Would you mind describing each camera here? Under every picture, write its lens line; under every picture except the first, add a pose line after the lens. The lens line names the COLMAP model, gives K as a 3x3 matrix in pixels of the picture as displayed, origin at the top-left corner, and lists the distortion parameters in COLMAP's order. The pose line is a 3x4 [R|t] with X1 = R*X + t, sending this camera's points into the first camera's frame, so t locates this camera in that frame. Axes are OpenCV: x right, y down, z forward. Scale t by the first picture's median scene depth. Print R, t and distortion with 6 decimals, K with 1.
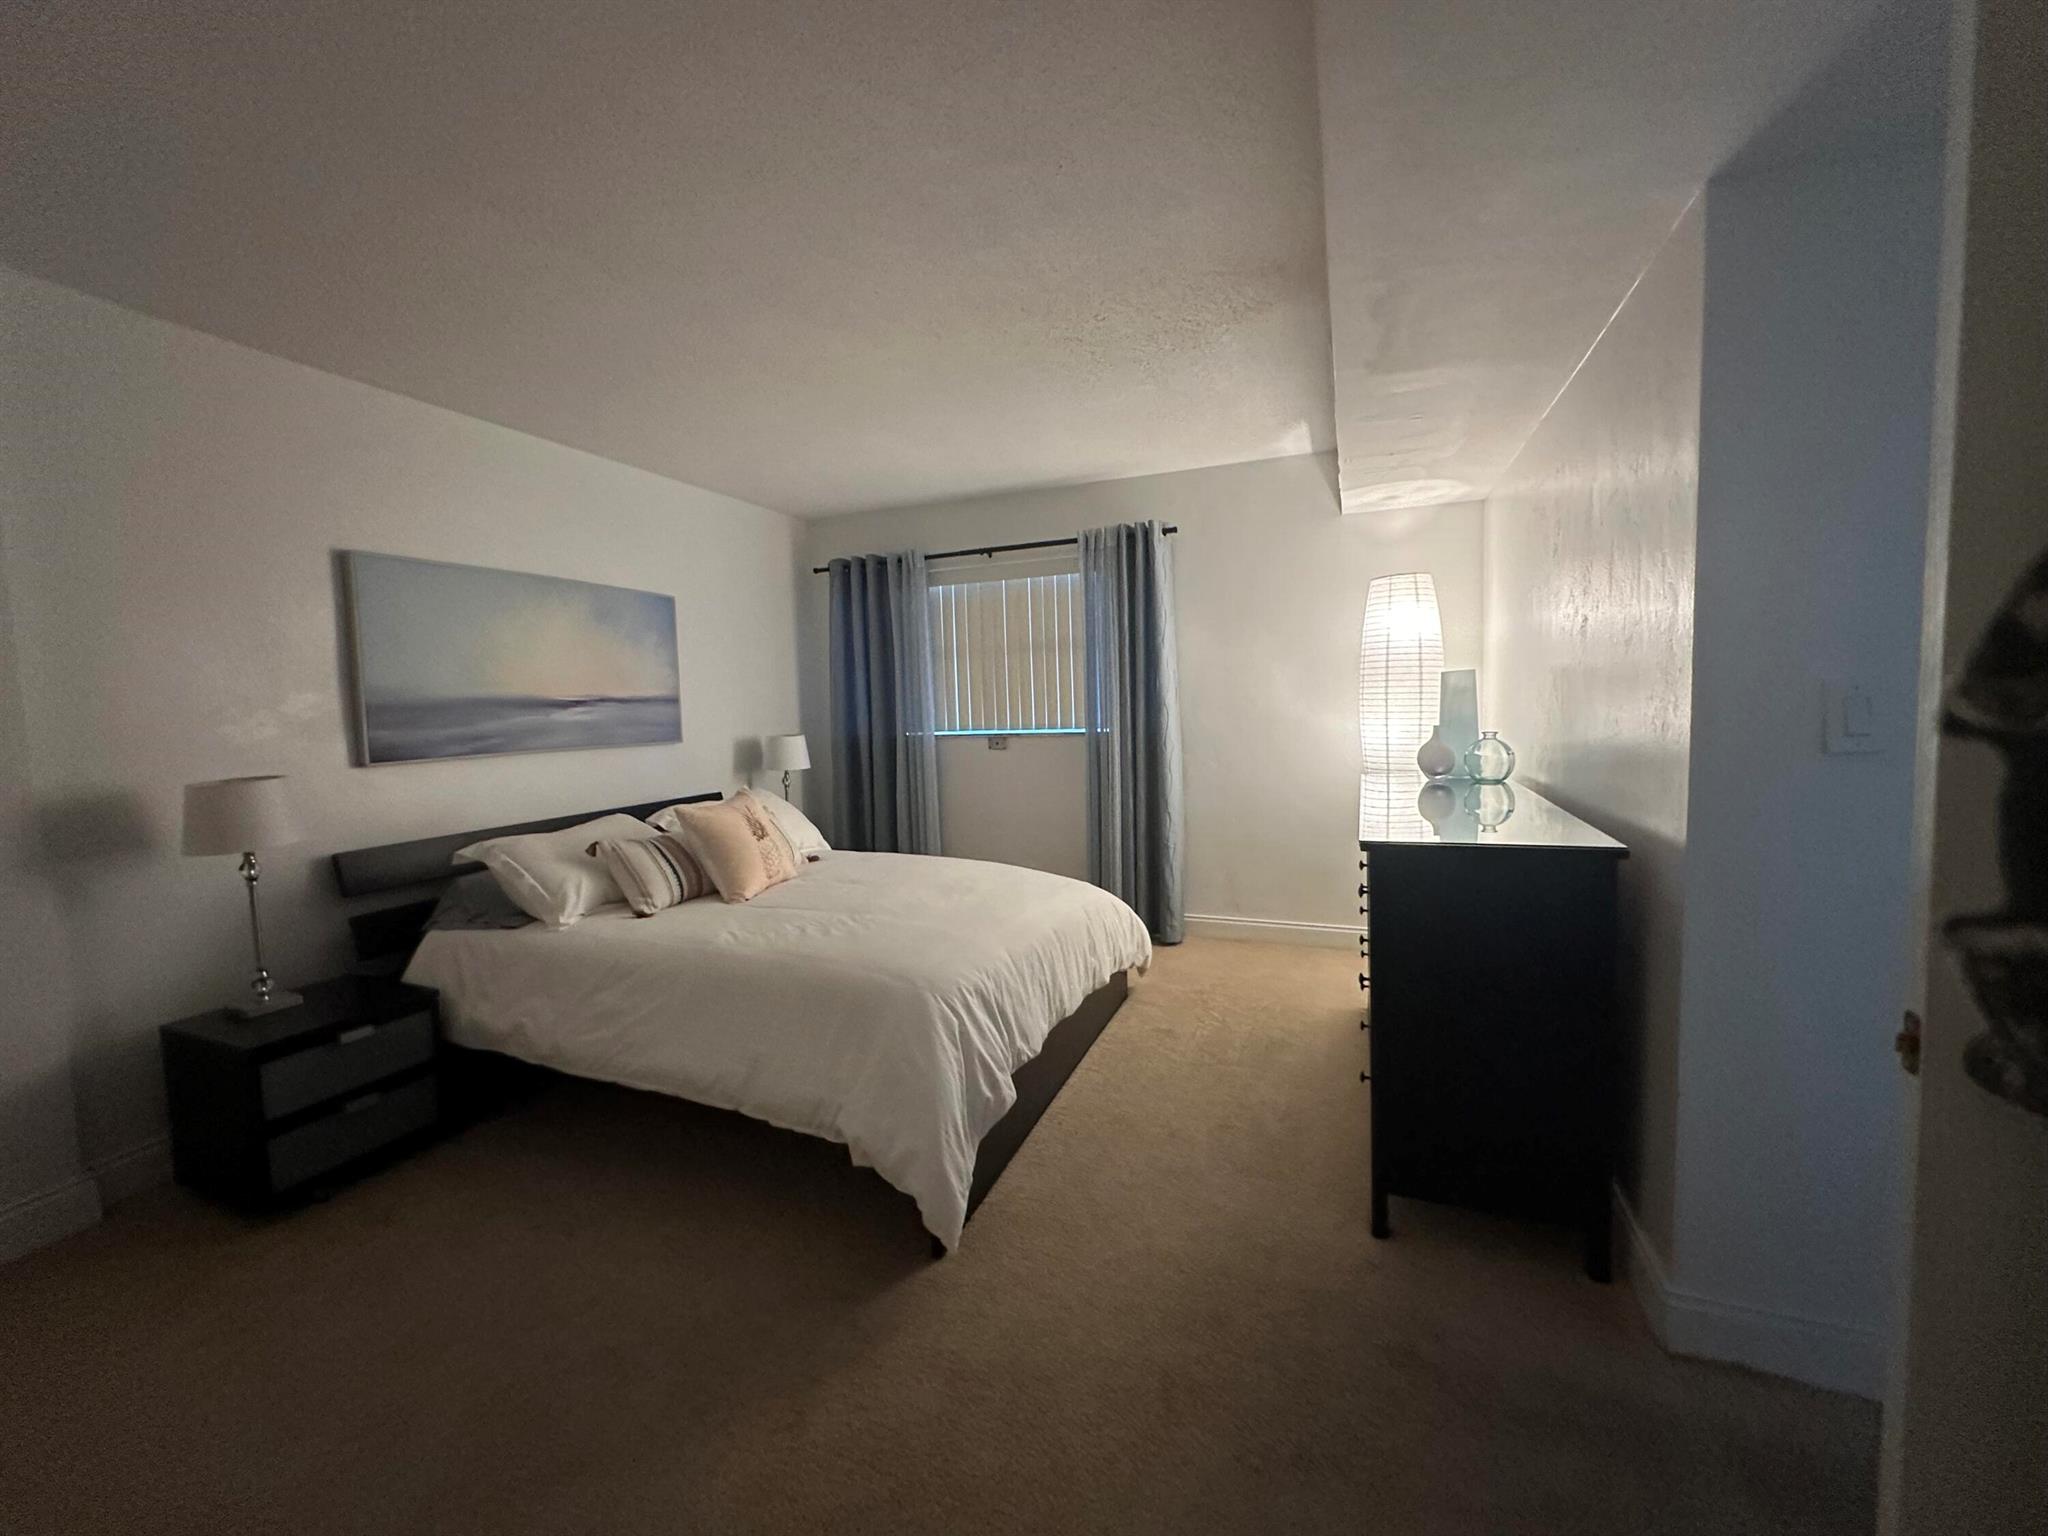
lens RADIAL K [[816.4, 0, 1024.0], [0, 816.4, 768.0], [0, 0, 1]] dist [-0.002235, -0.000688]
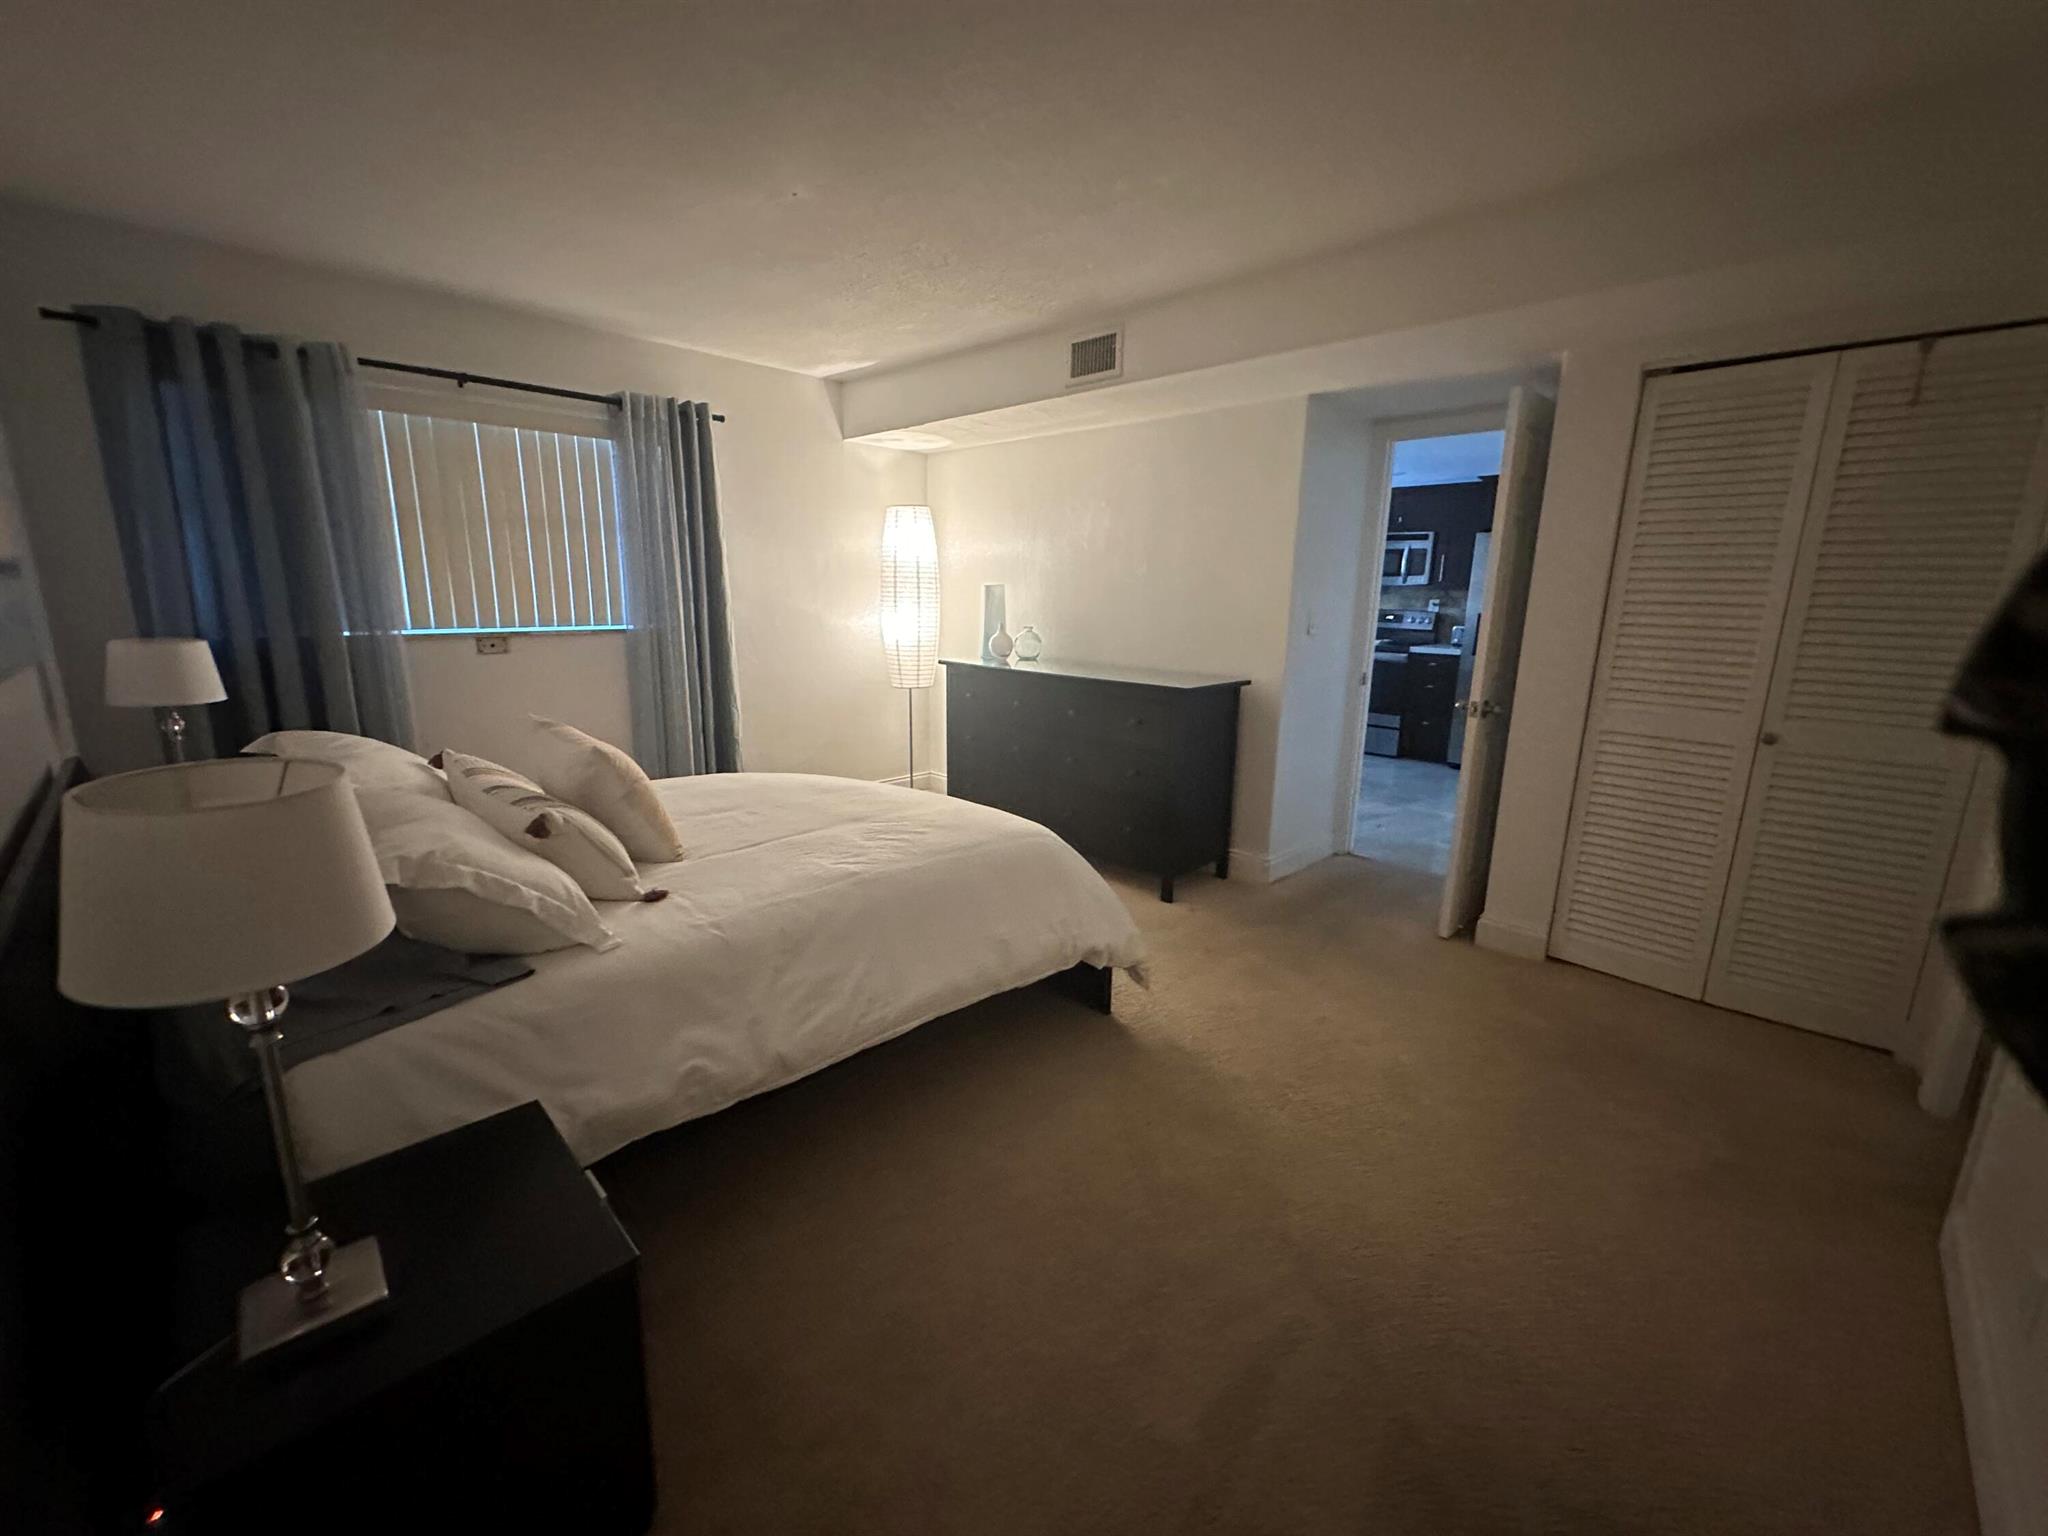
lens RADIAL K [[816.4, 0, 1024.0], [0, 816.4, 768.0], [0, 0, 1]] dist [-0.002235, -0.000688]
pose [[0.387152, -0.161593, 0.907745, -0.590871], [0.041791, 0.986586, 0.157804, -0.017654], [-0.921068, -0.023159, 0.388712, 0.262279]]
